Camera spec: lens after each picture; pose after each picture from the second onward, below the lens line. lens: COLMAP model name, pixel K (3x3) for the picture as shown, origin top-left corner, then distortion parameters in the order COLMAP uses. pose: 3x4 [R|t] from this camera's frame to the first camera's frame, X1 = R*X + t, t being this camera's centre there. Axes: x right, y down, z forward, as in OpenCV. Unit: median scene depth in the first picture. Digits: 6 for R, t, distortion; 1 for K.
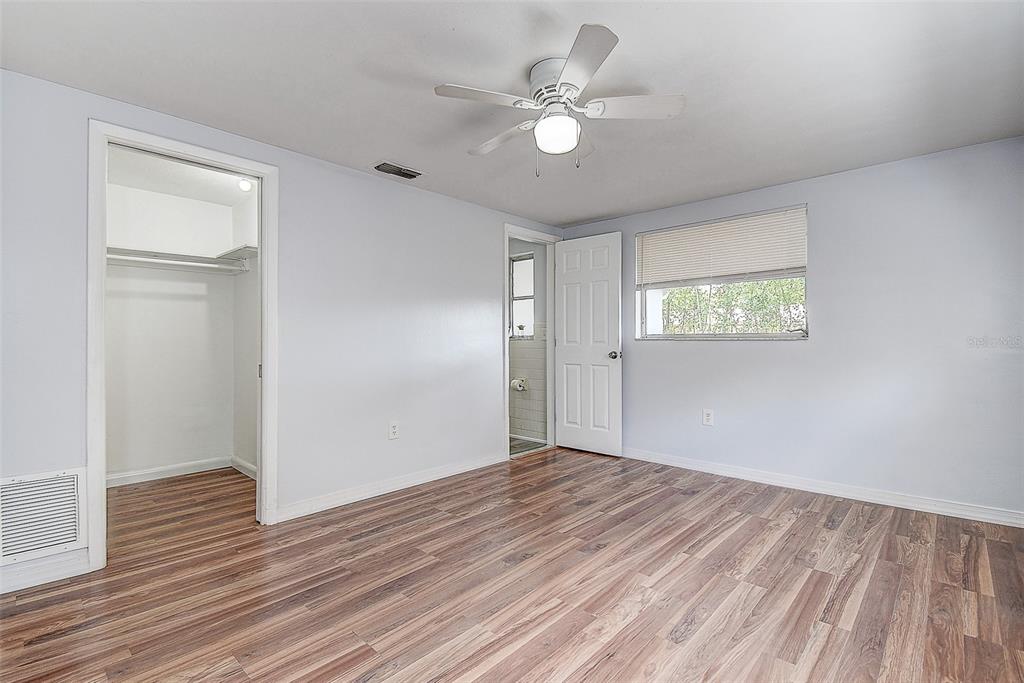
lens RADIAL K [[468.9, 0, 512.8], [0, 468.9, 340.3], [0, 0, 1]] dist [0.002158, -0.005707]
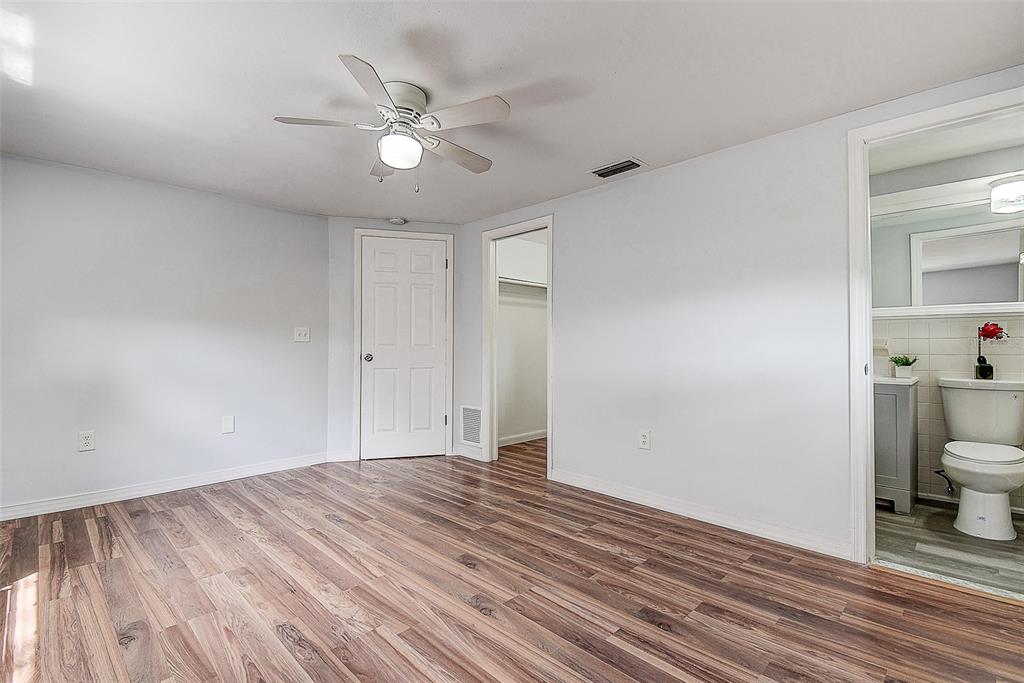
lens RADIAL K [[468.9, 0, 511.2], [0, 468.9, 339.3], [0, 0, 1]] dist [0.002158, -0.005707]
pose [[-0.030996, -0.006866, -0.999496, 0.804541], [-0.001768, 0.999975, -0.006814, -0.000098], [0.999518, 0.001556, -0.031008, 0.895922]]
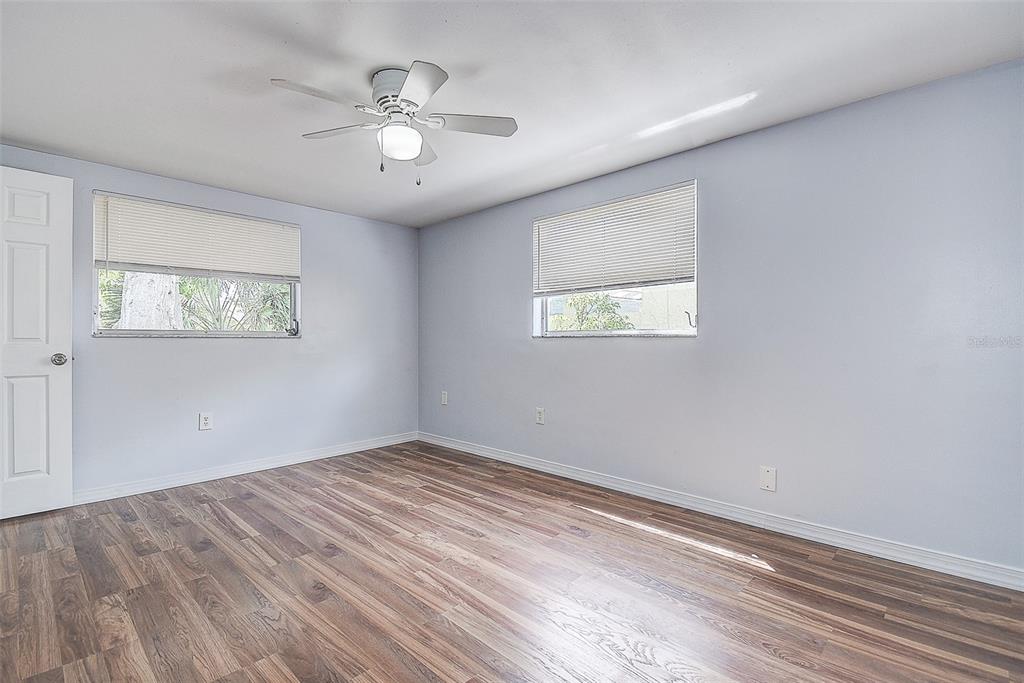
lens RADIAL K [[468.9, 0, 515.7], [0, 468.9, 339.7], [0, 0, 1]] dist [0.002158, -0.005707]
pose [[0.005192, 0.000094, 0.999987, -0.669362], [0.000085, 1.000000, -0.000095, 0.004960], [-0.999987, 0.000086, 0.005192, 0.510822]]
